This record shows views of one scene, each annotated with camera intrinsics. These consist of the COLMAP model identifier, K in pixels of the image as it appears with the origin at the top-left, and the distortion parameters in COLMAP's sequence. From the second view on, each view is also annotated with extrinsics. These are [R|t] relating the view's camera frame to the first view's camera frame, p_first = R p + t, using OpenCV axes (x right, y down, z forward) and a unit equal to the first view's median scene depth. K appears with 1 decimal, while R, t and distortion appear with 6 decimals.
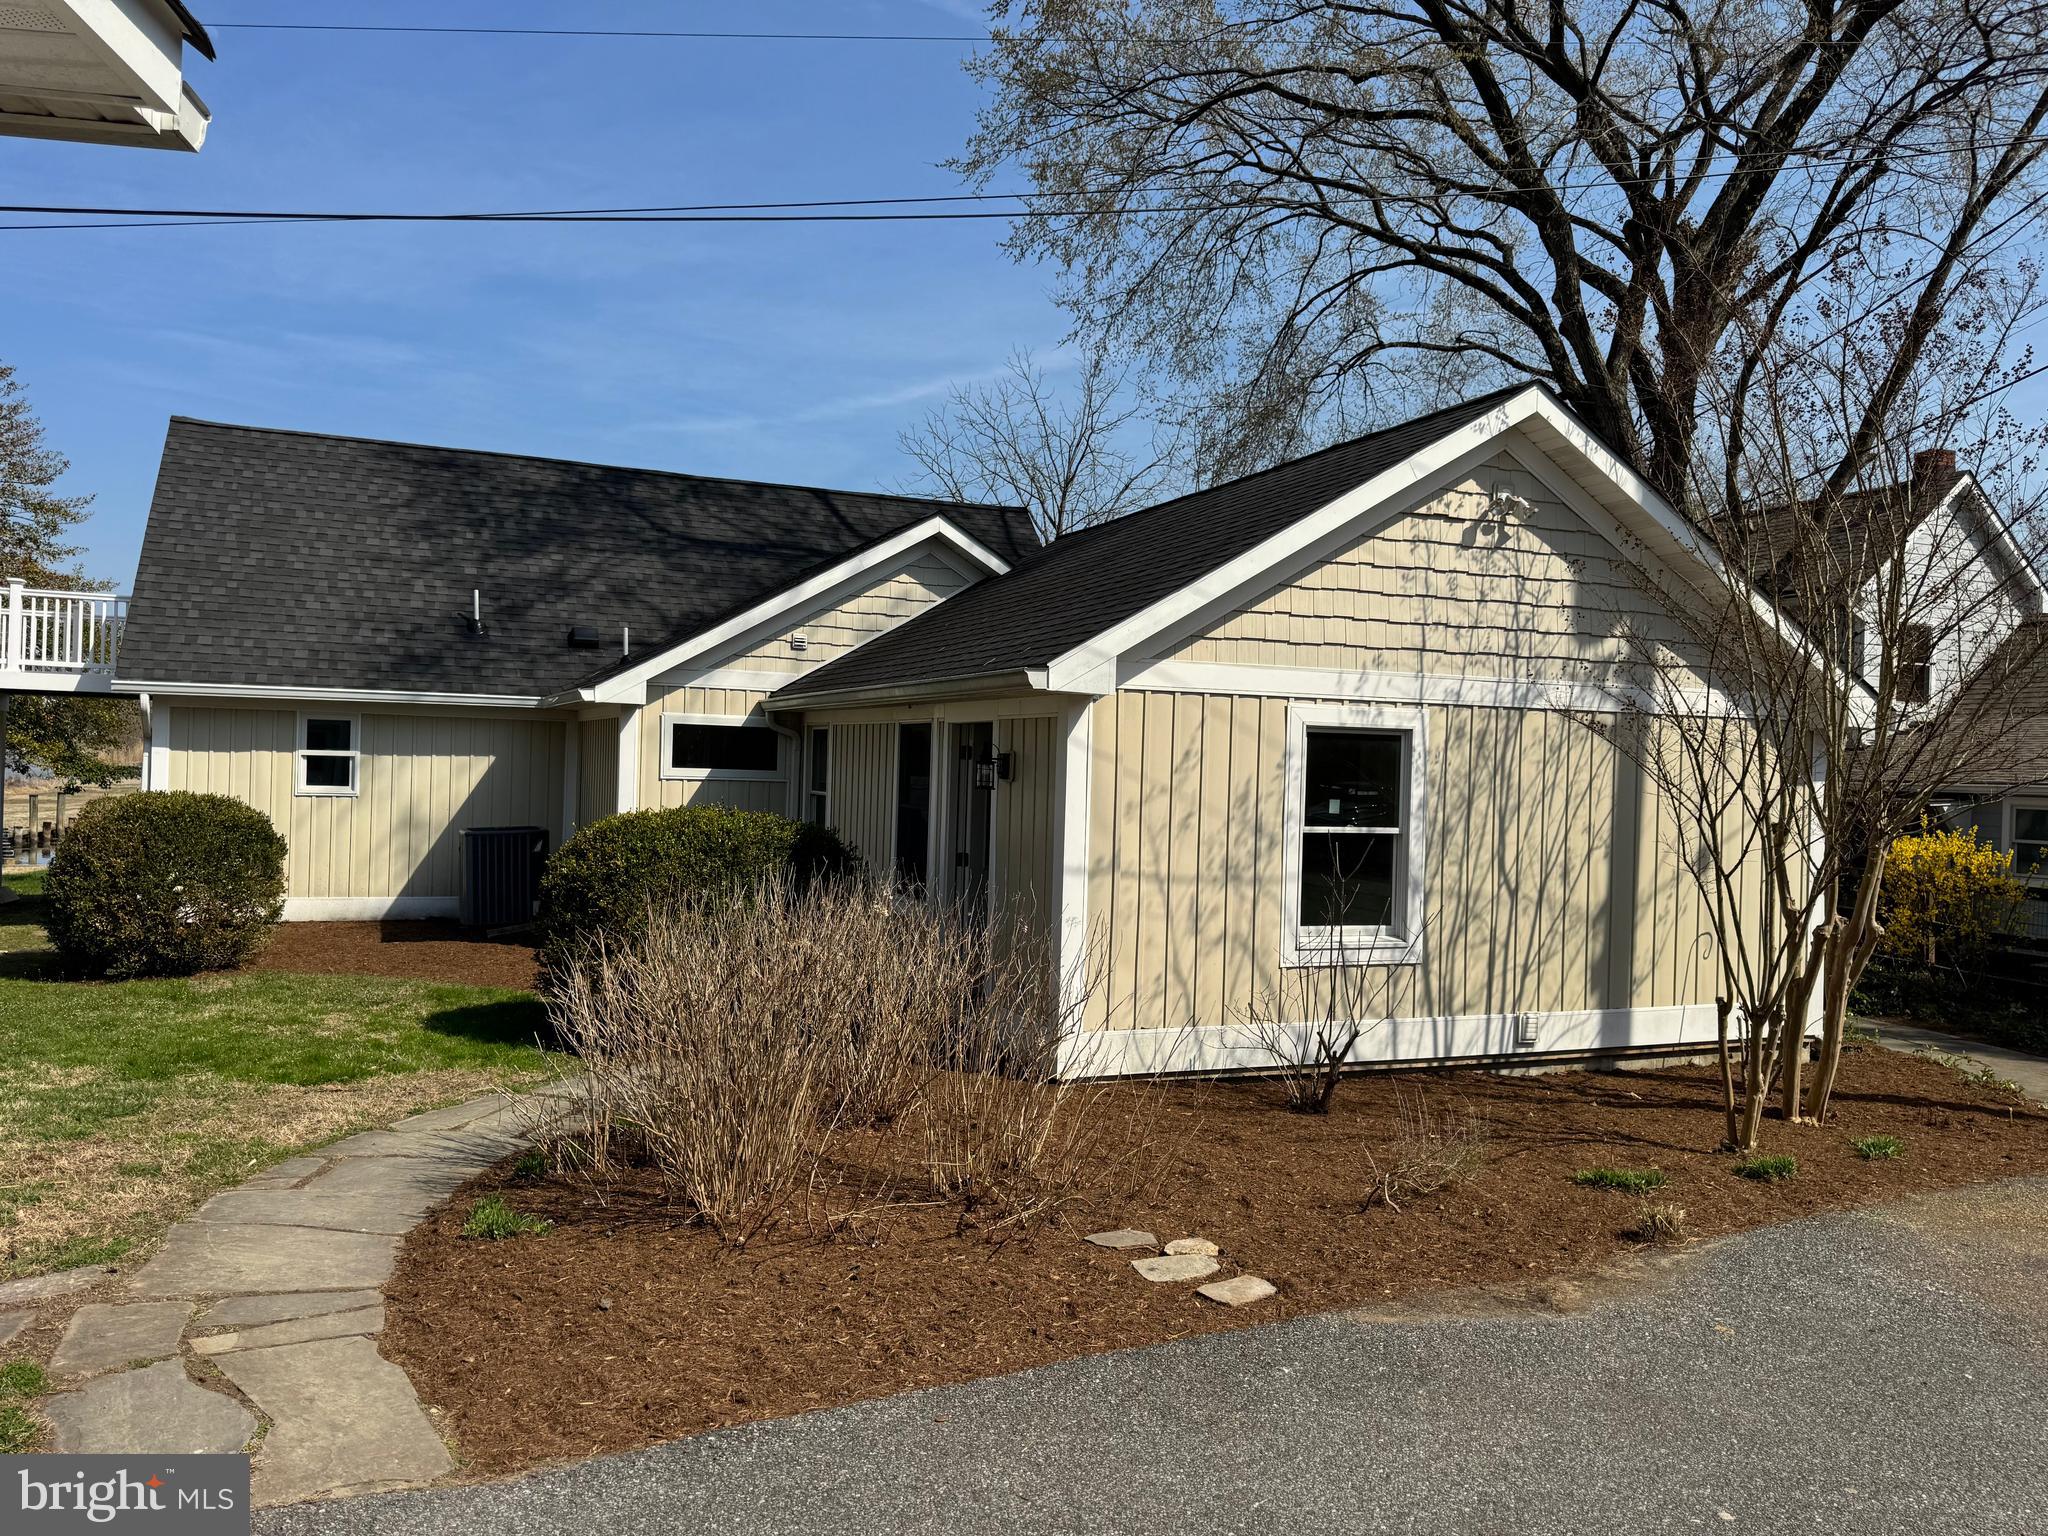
lens RADIAL K [[1434.0, 0, 1004.1], [0, 1434.0, 784.2], [0, 0, 1]] dist [0.068690, -0.084588]
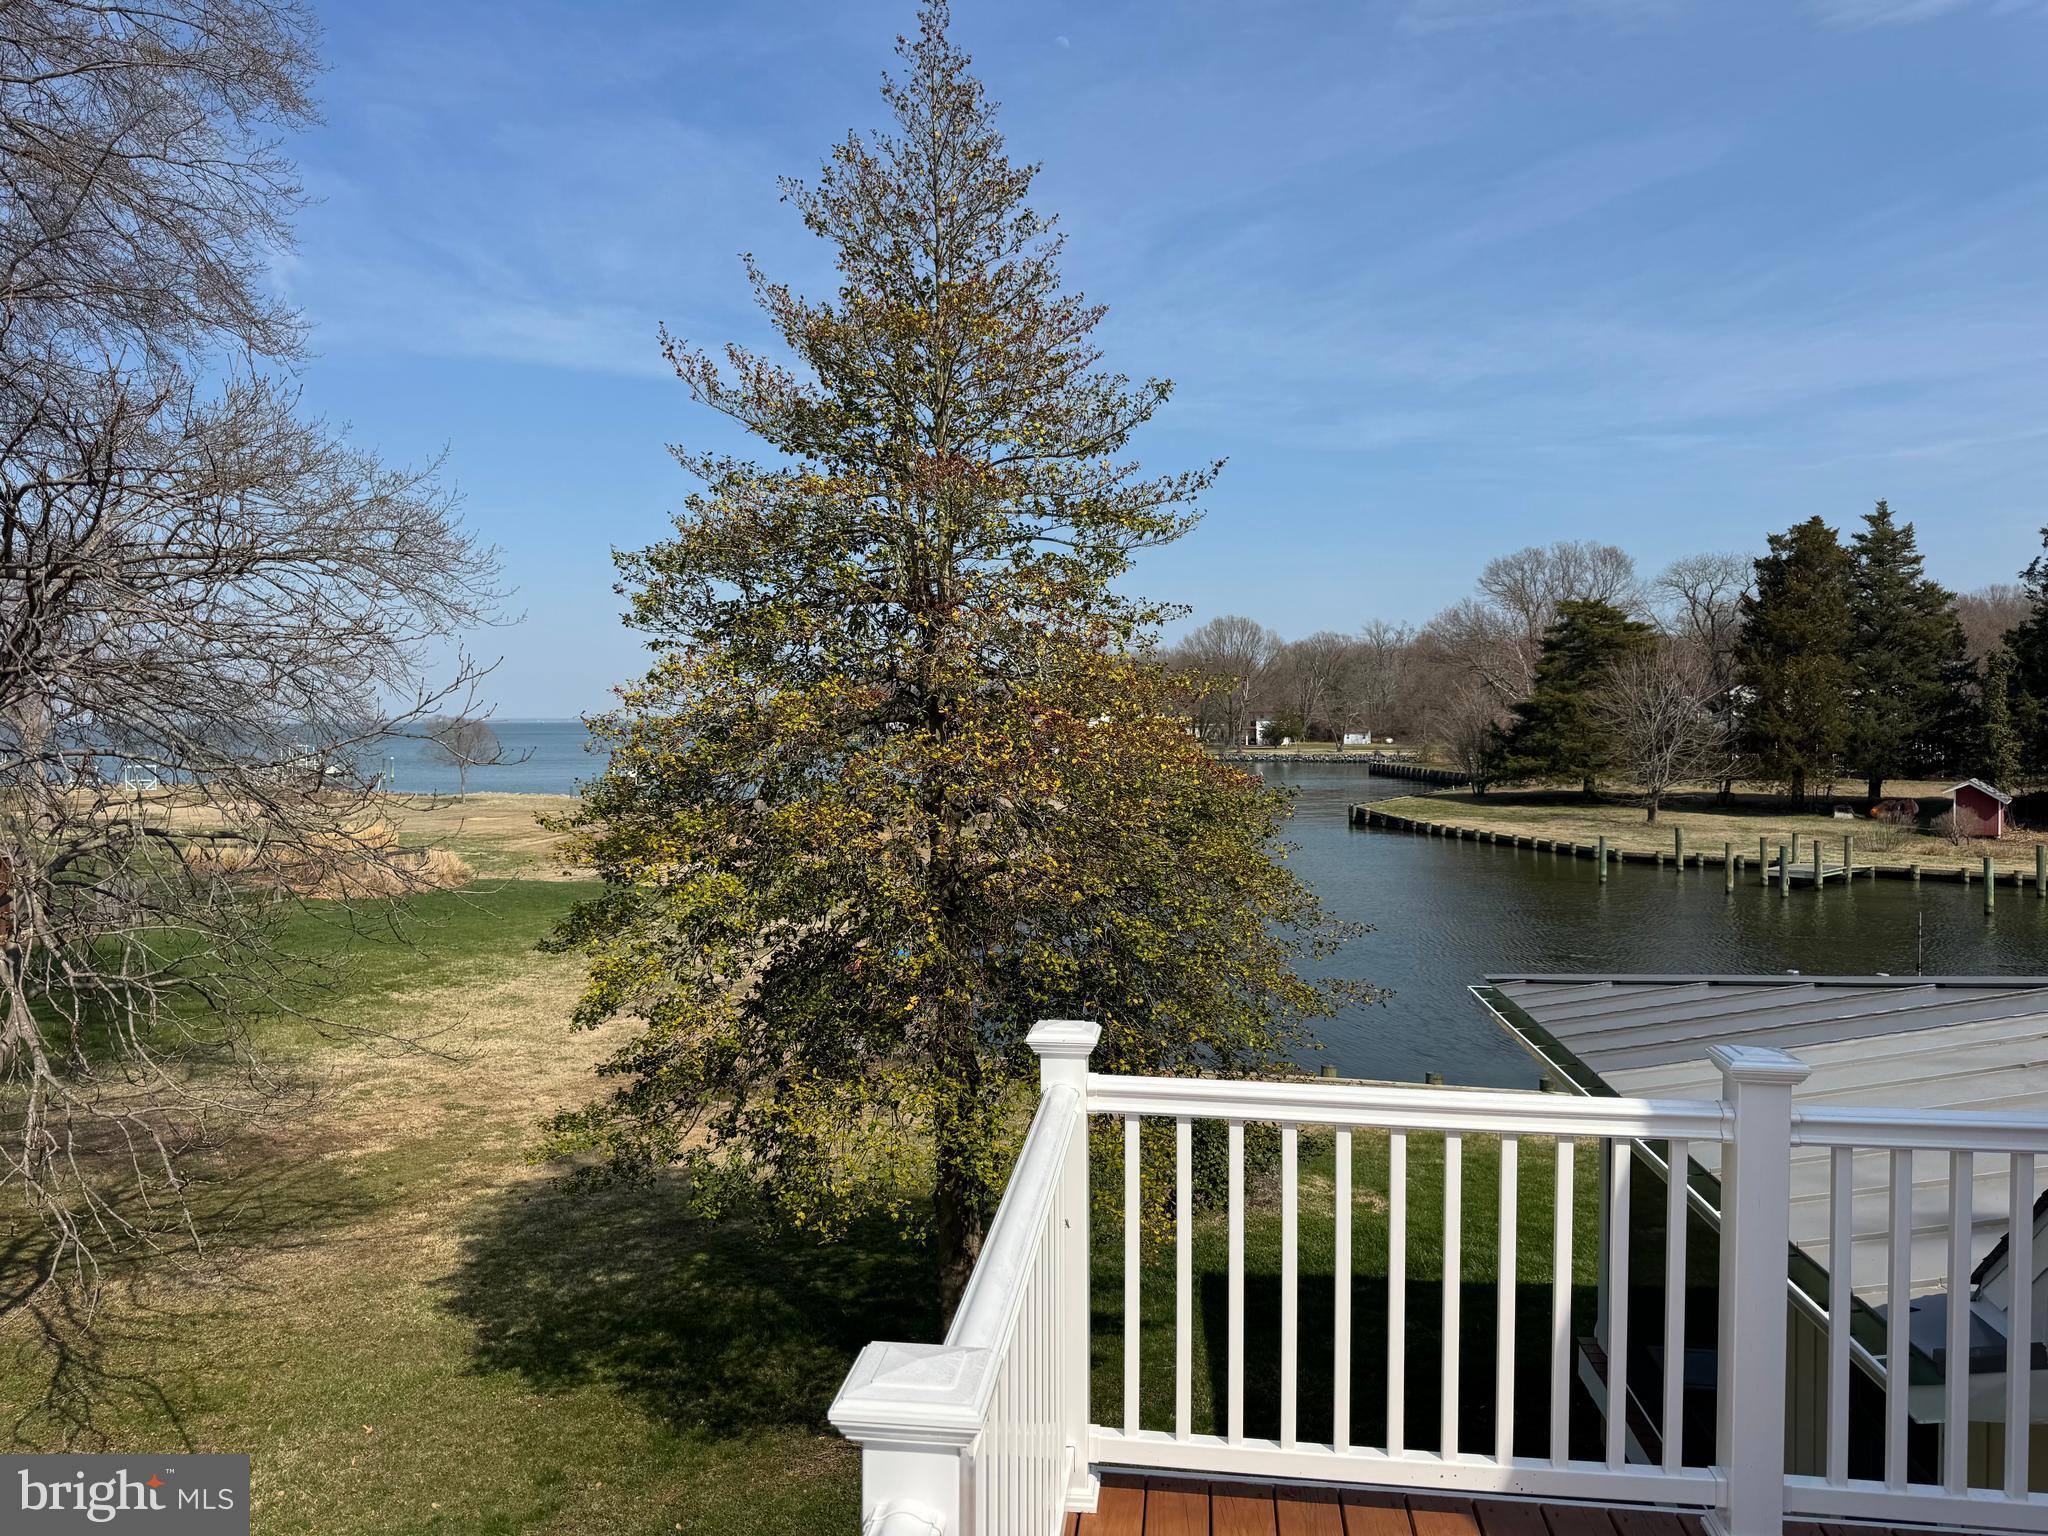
lens RADIAL K [[1434.0, 0, 1017.4], [0, 1434.0, 769.6], [0, 0, 1]] dist [0.068690, -0.084588]
pose [[0.867313, -0.021386, -0.497303, -0.821633], [0.027755, 0.999600, 0.005418, -0.204347], [0.496988, -0.018502, 0.867560, 1.083656]]
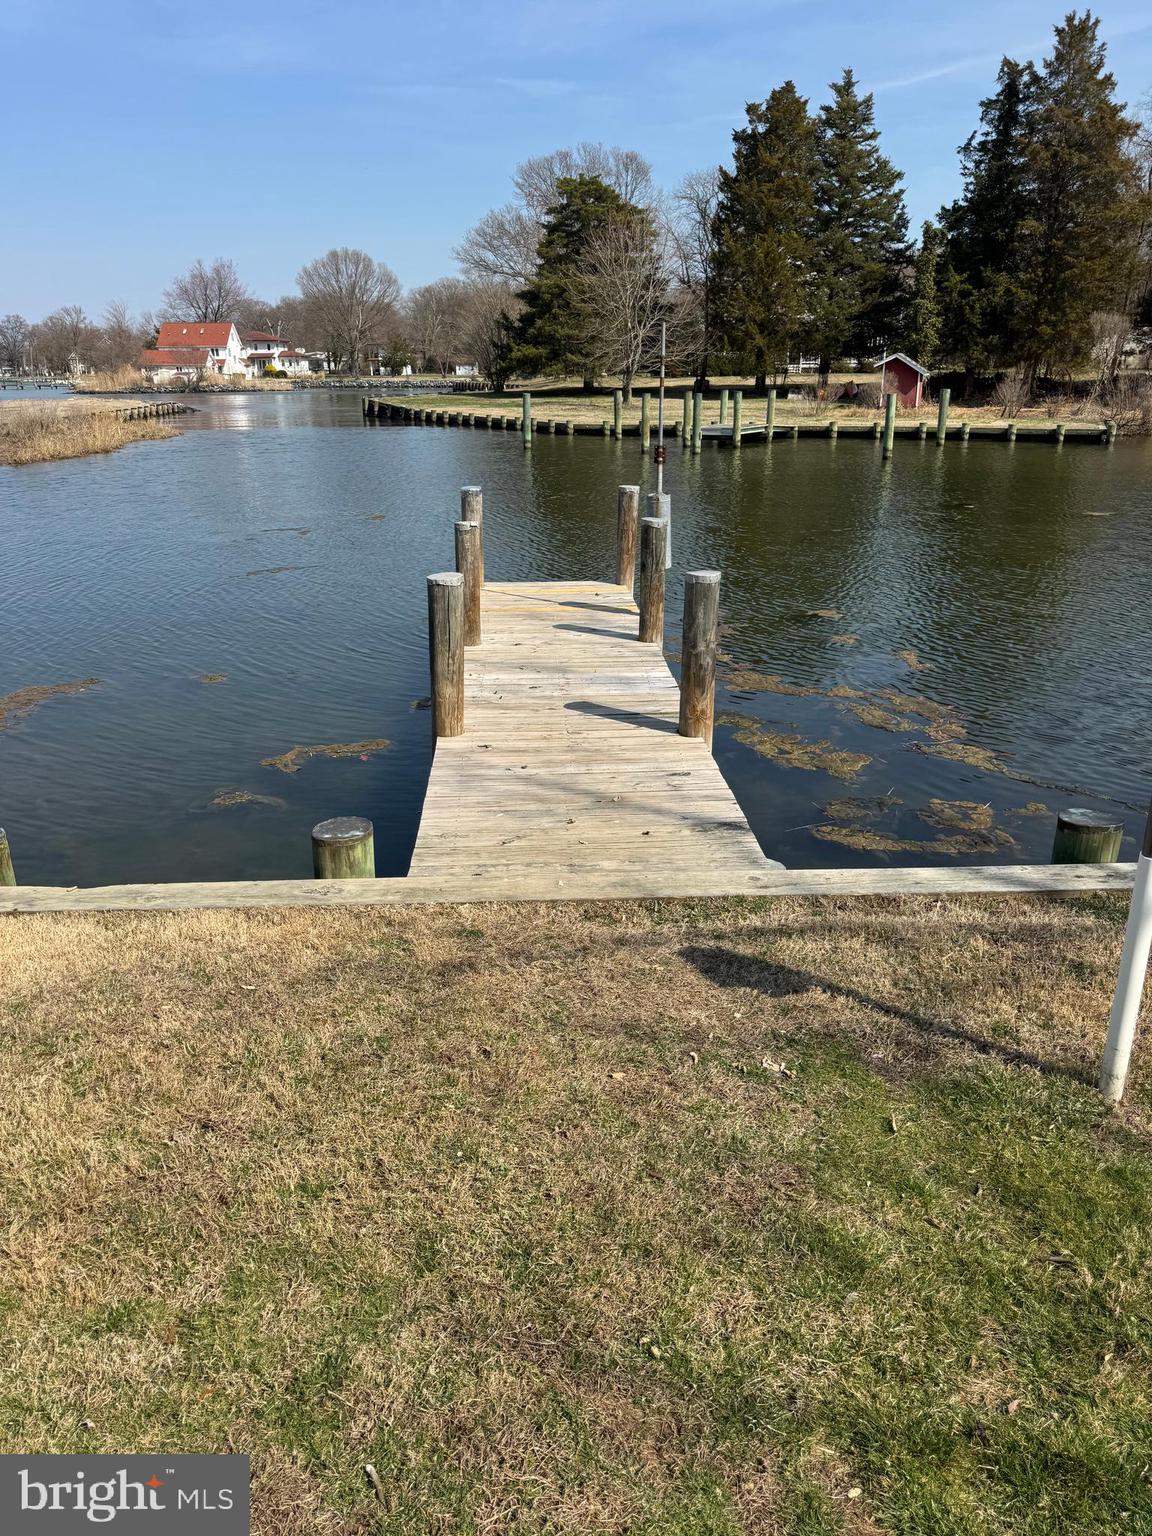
lens RADIAL K [[1075.5, 0, 573.2], [0, 1075.5, 765.8], [0, 0, 1]] dist [0.068690, -0.084588]
pose [[0.972983, 0.042422, -0.226947, -0.666792], [0.033743, 0.946291, 0.321551, 0.039256], [0.228398, -0.320522, 0.919293, 2.503494]]
